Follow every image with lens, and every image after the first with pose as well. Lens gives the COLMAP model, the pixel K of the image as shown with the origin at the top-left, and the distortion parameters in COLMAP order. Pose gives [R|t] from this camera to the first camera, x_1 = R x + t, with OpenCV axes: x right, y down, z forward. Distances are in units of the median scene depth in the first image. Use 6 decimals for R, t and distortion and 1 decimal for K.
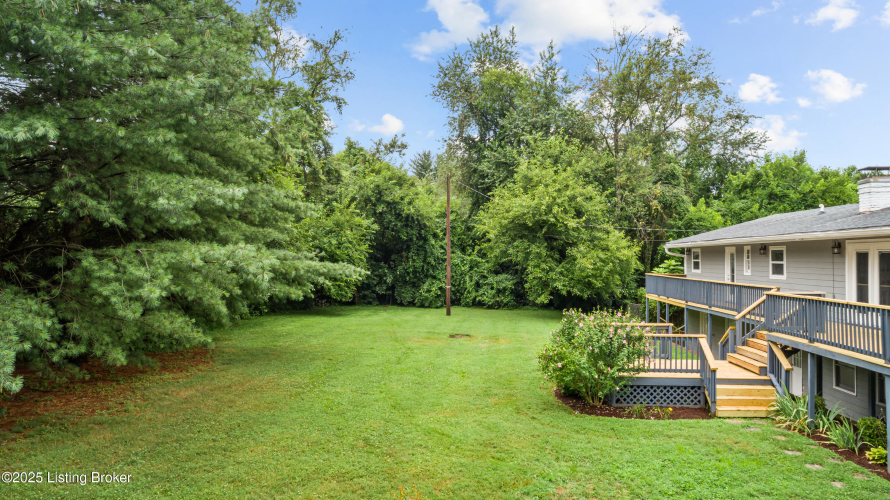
lens RADIAL K [[614.3, 0, 447.3], [0, 614.3, 230.7], [0, 0, 1]] dist [-0.003818, 0.000788]
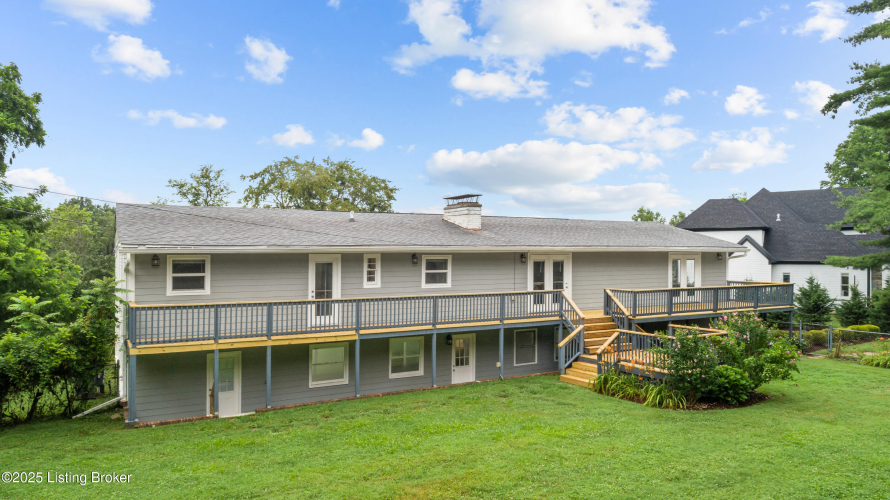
lens RADIAL K [[603.7, 0, 448.4], [0, 603.7, 253.4], [0, 0, 1]] dist [-0.008720, -0.000080]
pose [[-0.540380, -0.001247, 0.841420, -0.244513], [-0.035734, 0.999131, -0.021468, 0.034645], [-0.840662, -0.041668, -0.539955, 1.221988]]
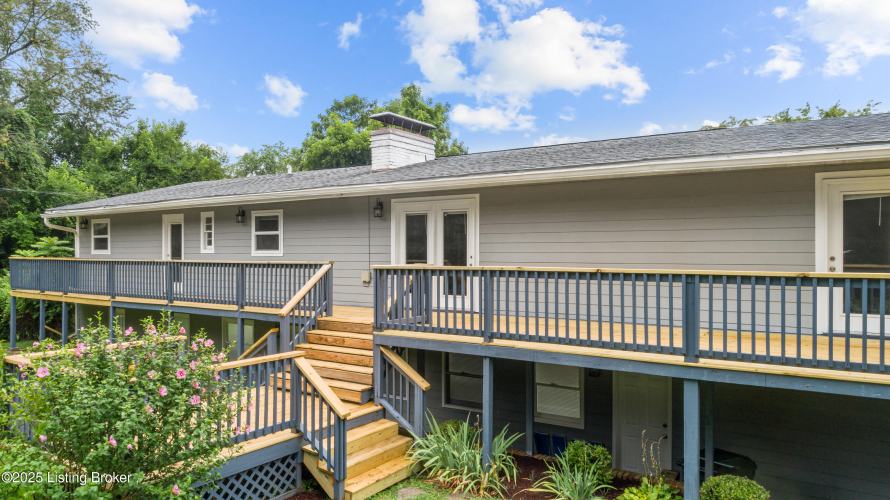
lens RADIAL K [[603.7, 0, 448.4], [0, 603.7, 253.4], [0, 0, 1]] dist [-0.008720, -0.000080]
pose [[0.500069, -0.002788, 0.865981, 0.024322], [-0.036108, 0.999058, 0.024068, 0.041145], [-0.865232, -0.043305, 0.499497, 0.370011]]
